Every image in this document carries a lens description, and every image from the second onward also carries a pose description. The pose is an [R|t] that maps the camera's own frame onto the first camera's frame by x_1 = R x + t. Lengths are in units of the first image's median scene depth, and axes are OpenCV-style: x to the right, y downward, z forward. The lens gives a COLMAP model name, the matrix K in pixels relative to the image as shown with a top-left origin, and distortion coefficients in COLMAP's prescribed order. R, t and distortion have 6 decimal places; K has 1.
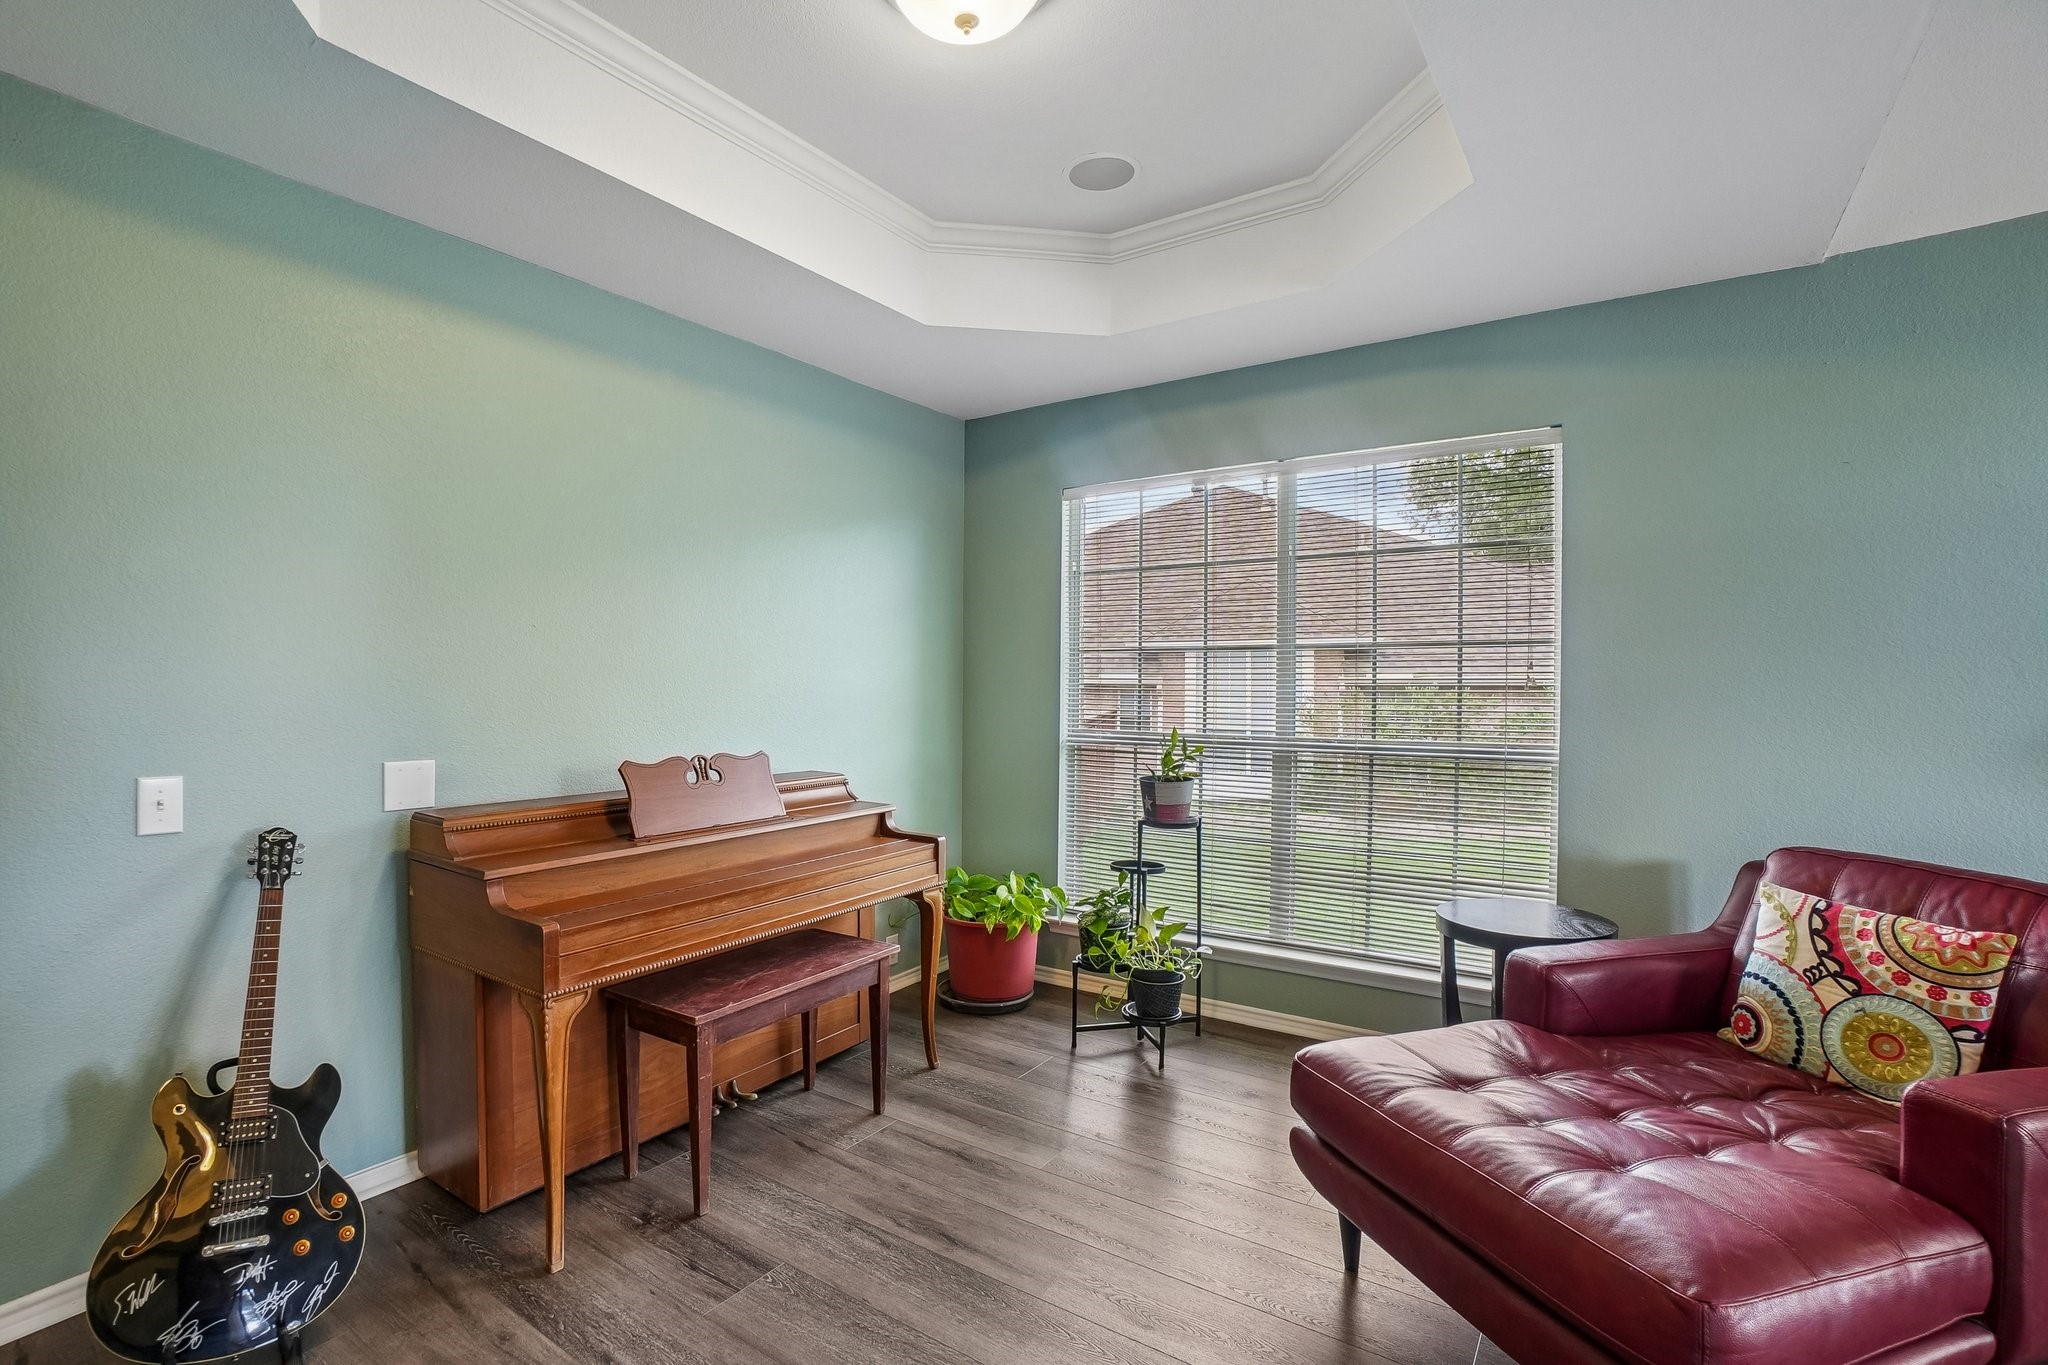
lens RADIAL K [[927.5, 0, 1116.7], [0, 927.5, 684.4], [0, 0, 1]] dist [-0.020529, -0.000109]
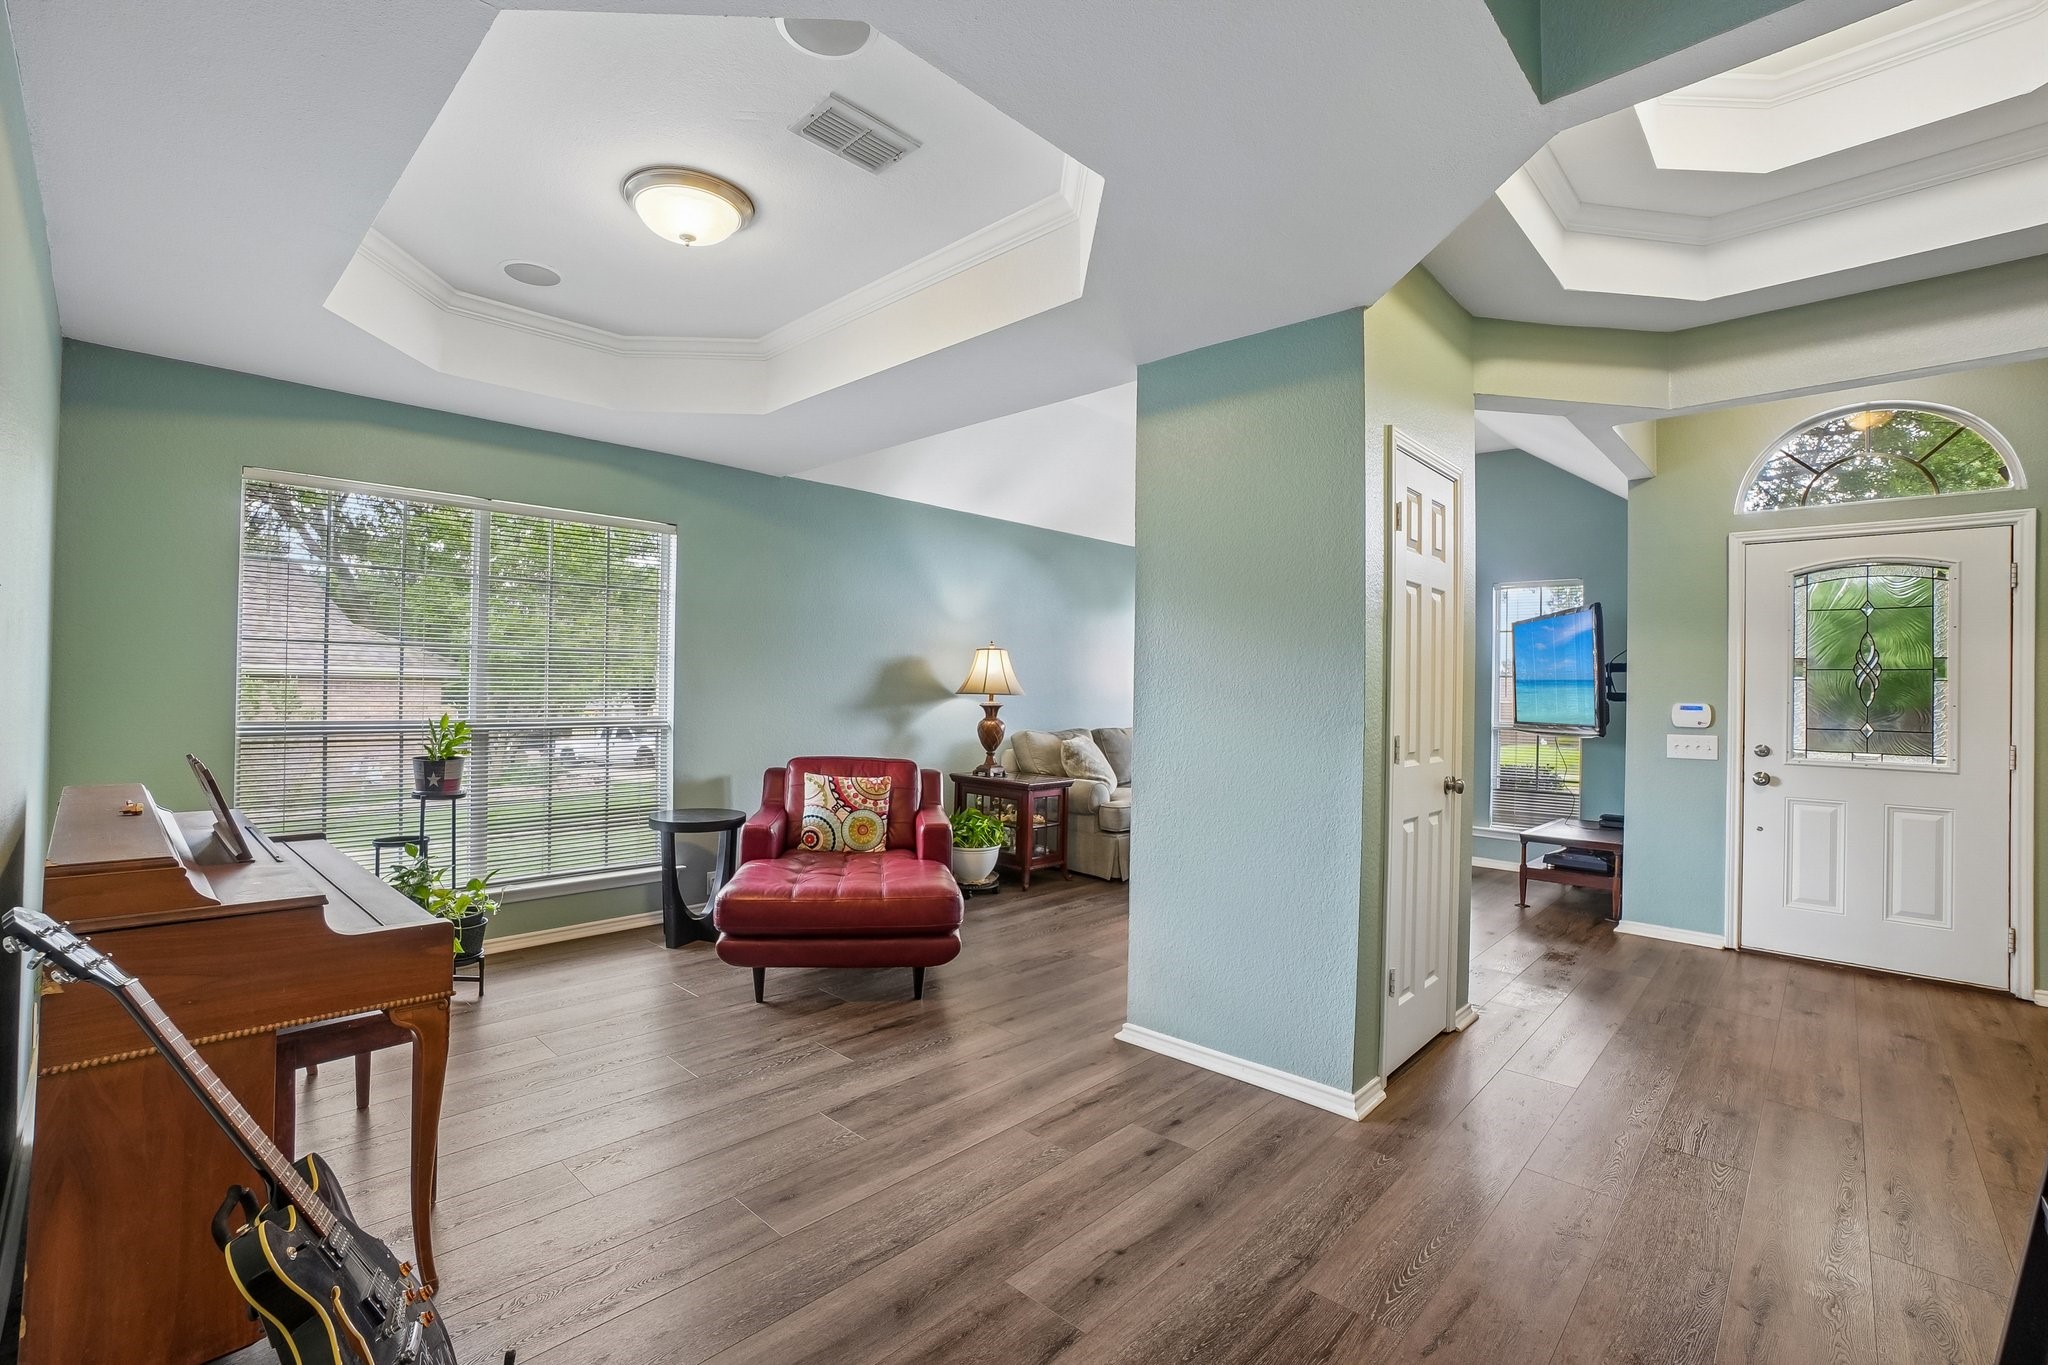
lens RADIAL K [[910.0, 0, 1024.0], [0, 910.0, 682.5], [0, 0, 1]] dist [-0.047576, 0.021627]
pose [[0.178416, 0.005216, 0.983941, -1.405084], [-0.002317, 0.999985, -0.004880, 0.014378], [-0.983952, -0.001409, 0.178426, 0.138804]]
